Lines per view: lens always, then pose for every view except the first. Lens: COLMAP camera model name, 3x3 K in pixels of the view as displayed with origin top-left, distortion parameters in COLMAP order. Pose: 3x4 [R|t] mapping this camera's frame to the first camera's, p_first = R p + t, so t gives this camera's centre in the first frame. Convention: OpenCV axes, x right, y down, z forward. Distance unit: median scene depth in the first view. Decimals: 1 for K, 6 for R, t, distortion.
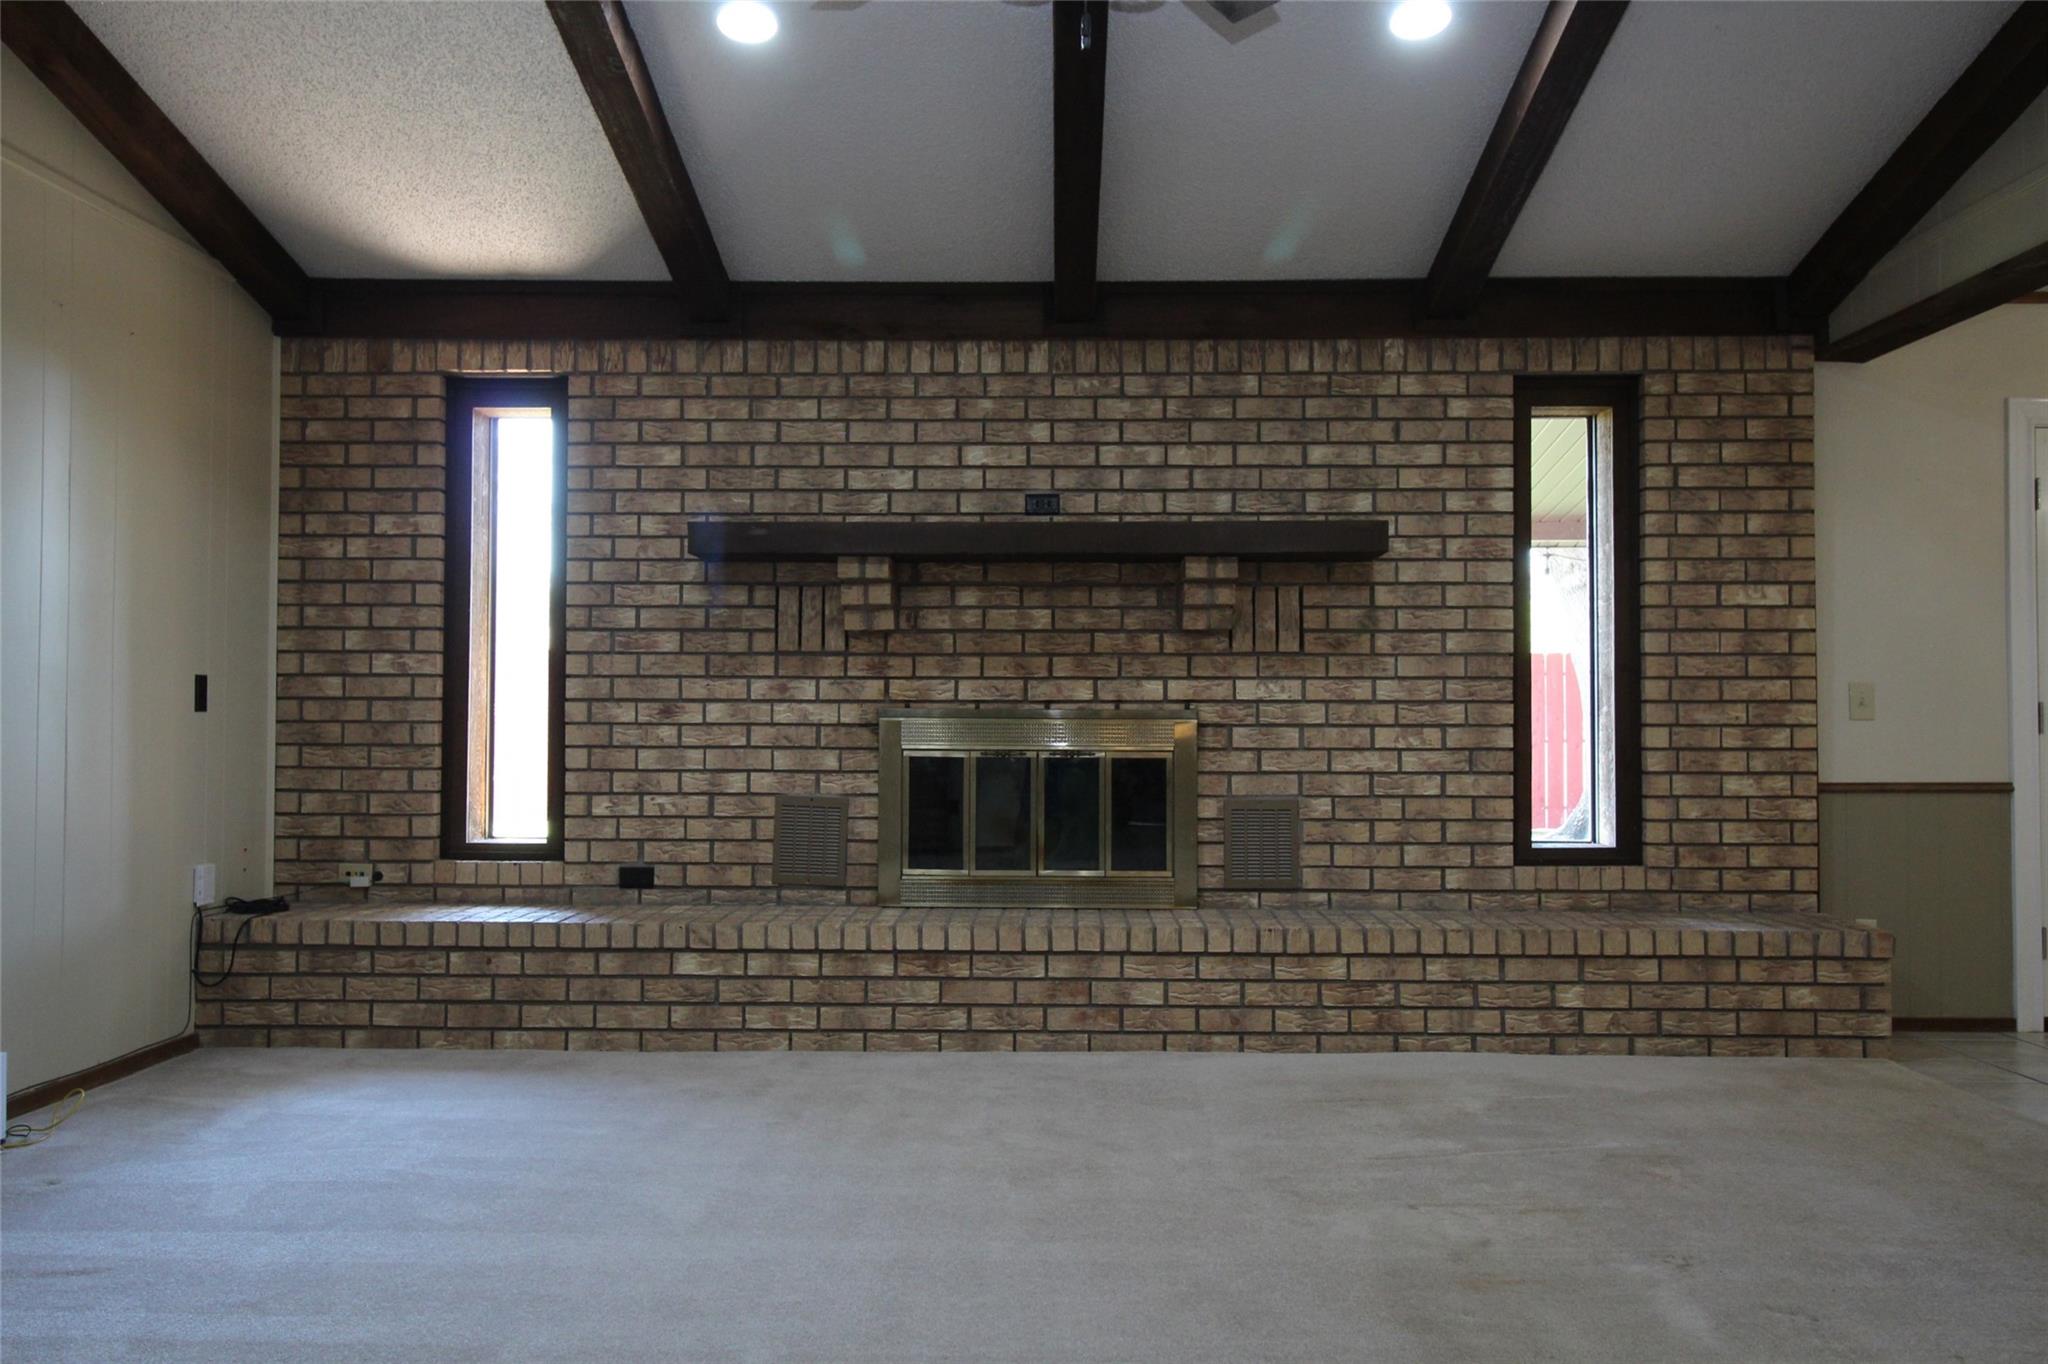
lens RADIAL K [[1627.3, 0, 1023.2], [0, 1627.3, 683.2], [0, 0, 1]] dist [0.010442, 0.011722]
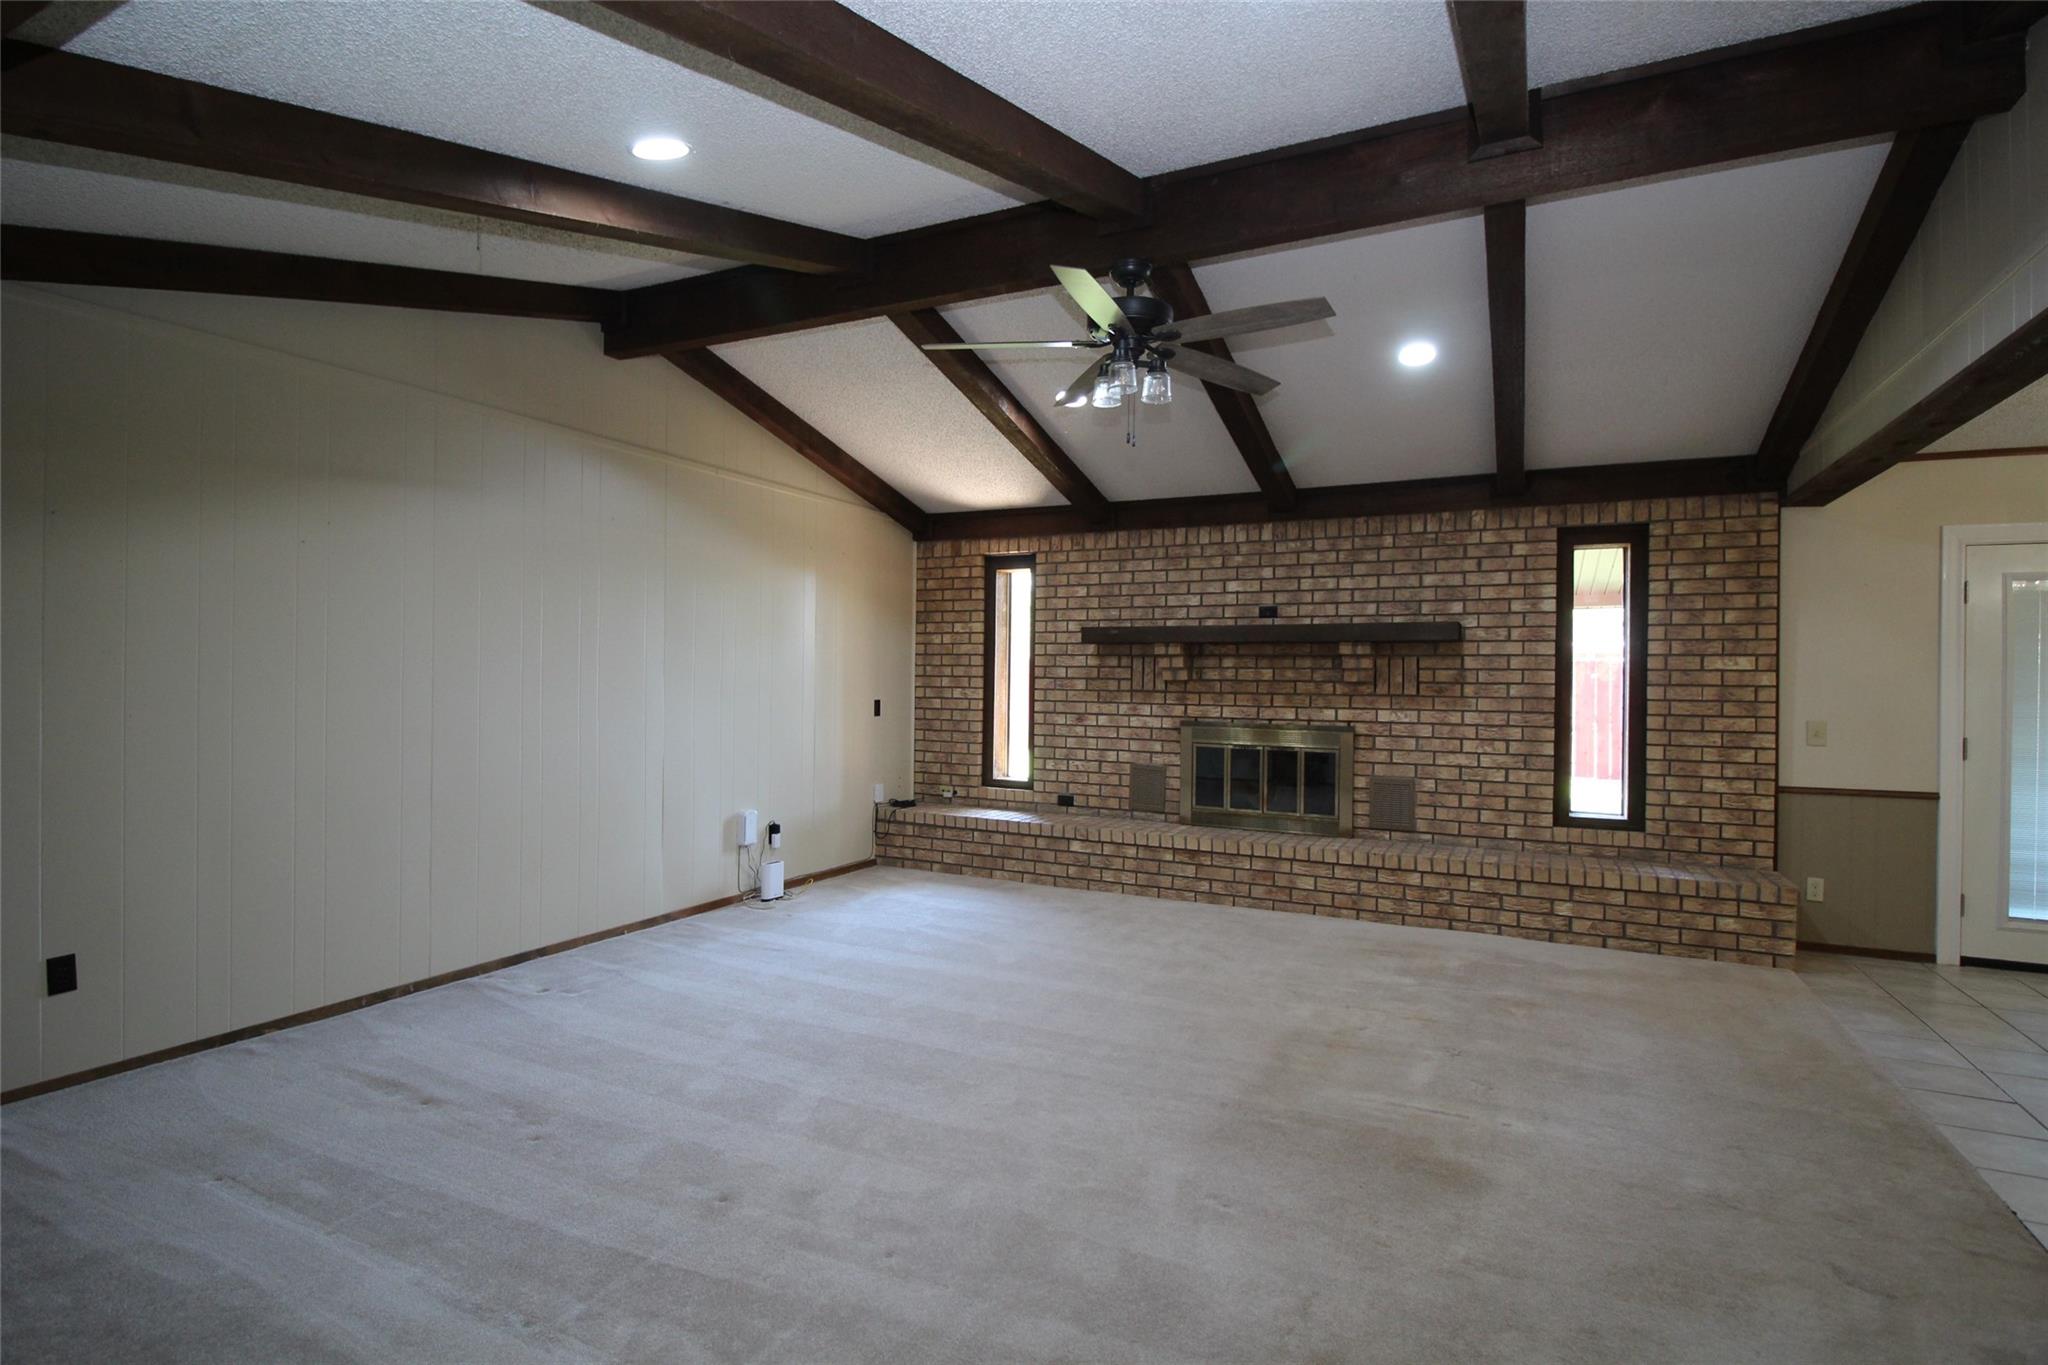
lens RADIAL K [[1023.4, 0, 1028.6], [0, 1023.4, 679.3], [0, 0, 1]] dist [-0.011473, -0.003230]
pose [[0.897242, 0.010622, -0.441411, 0.279779], [0.000034, 0.999709, 0.024126, -0.062060], [0.441538, -0.021662, 0.896981, -0.156734]]
